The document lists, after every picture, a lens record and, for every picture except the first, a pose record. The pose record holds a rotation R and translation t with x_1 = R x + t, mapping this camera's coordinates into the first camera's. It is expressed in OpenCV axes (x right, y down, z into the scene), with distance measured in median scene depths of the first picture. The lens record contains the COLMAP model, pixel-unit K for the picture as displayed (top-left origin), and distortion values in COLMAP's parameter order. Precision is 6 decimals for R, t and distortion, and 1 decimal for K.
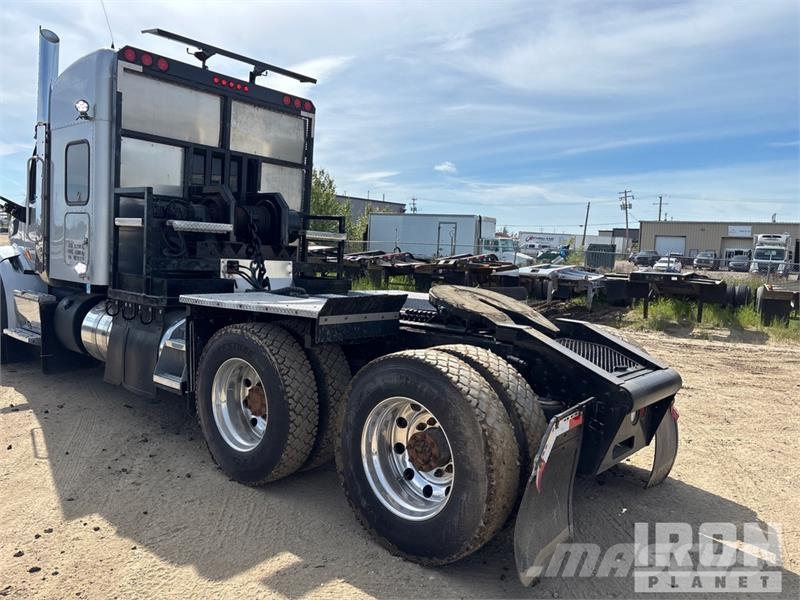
lens RADIAL K [[615.3, 0, 409.4], [0, 615.3, 290.0], [0, 0, 1]] dist [0.031459, -0.000201]
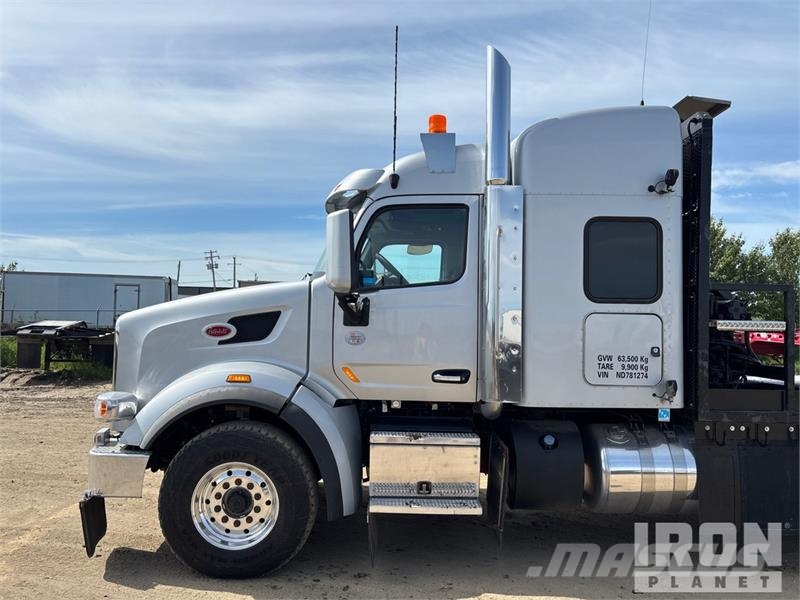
lens RADIAL K [[596.9, 0, 397.6], [0, 596.9, 283.4], [0, 0, 1]] dist [0.011251, 0.000518]
pose [[0.750746, 0.002359, 0.660586, -1.304827], [0.064452, 0.994961, -0.076802, -0.132411], [-0.657439, 0.100235, 0.746811, 0.691026]]
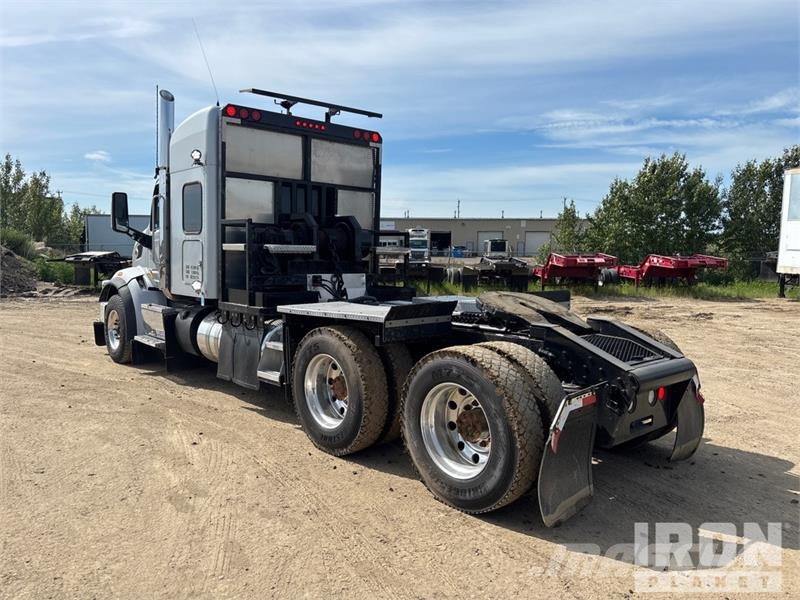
lens RADIAL K [[609.9, 0, 400.0], [0, 609.9, 300.0], [0, 0, 1]] dist [0.017710, -0.007836]
pose [[0.989728, -0.028156, -0.140163, 0.036249], [0.029856, 0.999504, 0.010039, -0.006729], [0.139811, -0.014120, 0.990078, -0.140394]]
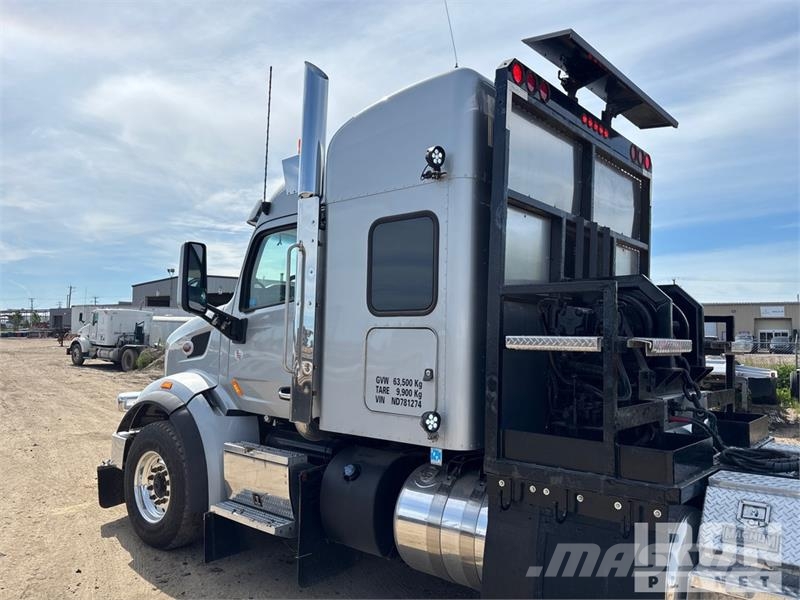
lens RADIAL K [[596.9, 0, 397.6], [0, 596.9, 283.4], [0, 0, 1]] dist [0.011251, 0.000518]
pose [[0.999376, -0.035291, 0.001670, -0.578610], [0.035109, 0.986734, -0.158503, -0.079218], [0.003946, 0.158463, 0.987357, 0.439031]]
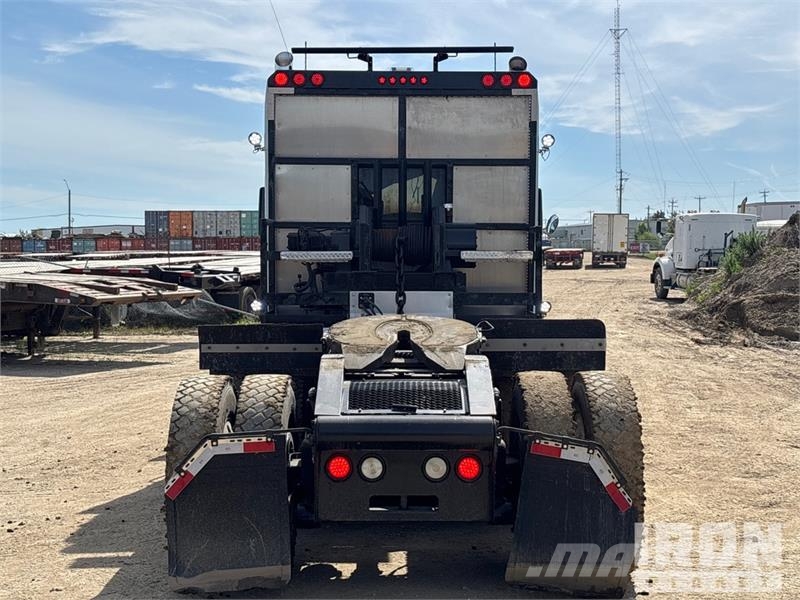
lens RADIAL K [[1203.6, 0, 416.9], [0, 1203.6, 298.5], [0, 0, 1]] dist [0.099356, -0.016152]
pose [[0.653352, -0.026133, -0.756603, 0.977556], [-0.012514, 0.998895, -0.045308, 0.032603], [0.756951, 0.039070, 0.652303, -0.025616]]
